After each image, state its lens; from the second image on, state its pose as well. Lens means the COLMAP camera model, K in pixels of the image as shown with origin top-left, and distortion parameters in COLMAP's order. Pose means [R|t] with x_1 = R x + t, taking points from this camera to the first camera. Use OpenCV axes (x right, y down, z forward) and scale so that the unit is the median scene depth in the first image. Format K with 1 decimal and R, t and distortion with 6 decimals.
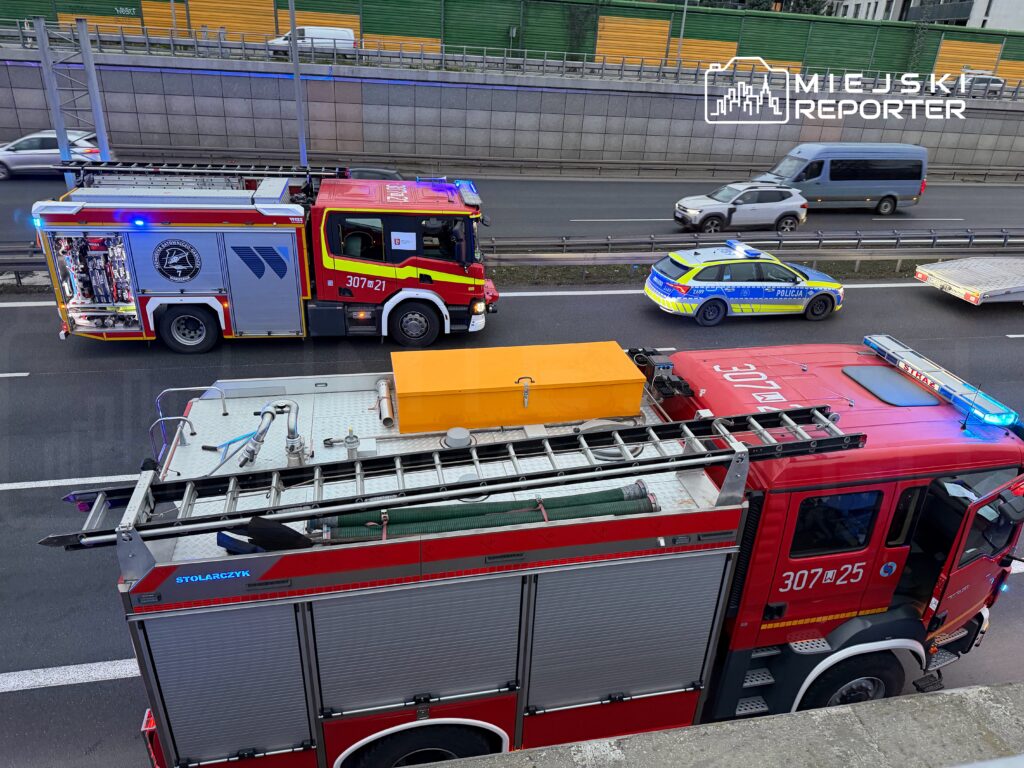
lens RADIAL K [[678.2, 0, 511.9], [0, 678.2, 392.9], [0, 0, 1]] dist [0.024969, -0.016705]
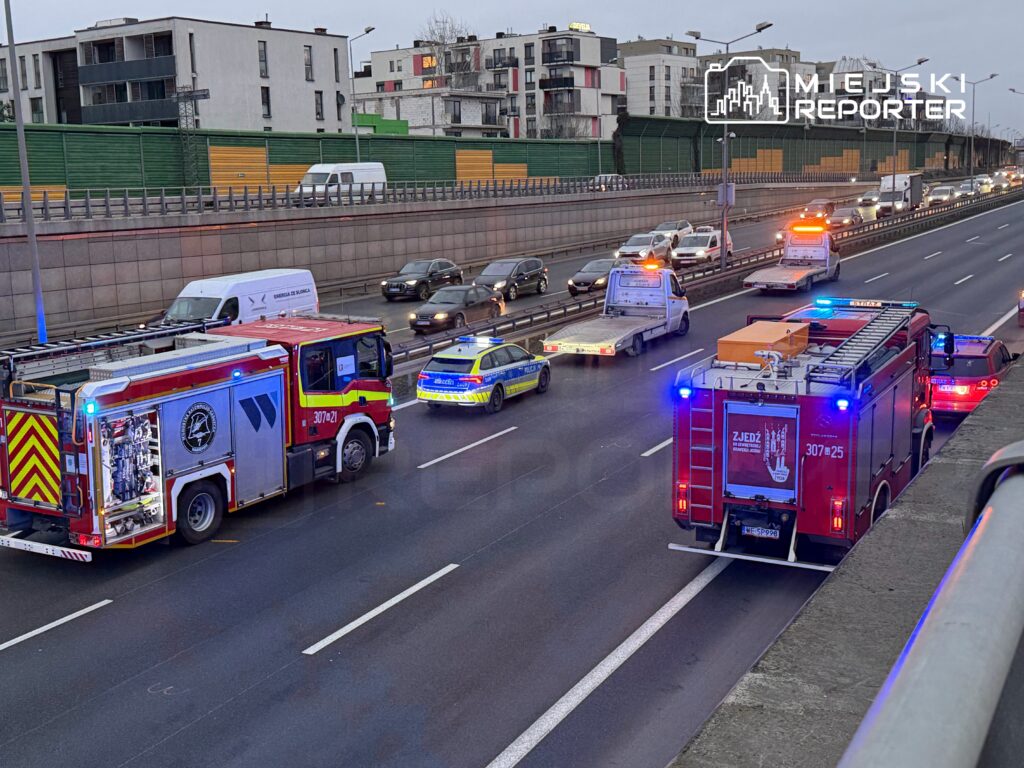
lens RADIAL K [[1335.0, 0, 511.8], [0, 1335.0, 383.2], [0, 0, 1]] dist [0.021970, 0.000000]
pose [[0.605441, -0.190569, 0.772738, -1.457356], [0.411128, 0.906226, -0.098630, 0.081701], [-0.681480, 0.377409, 0.627015, -0.338525]]
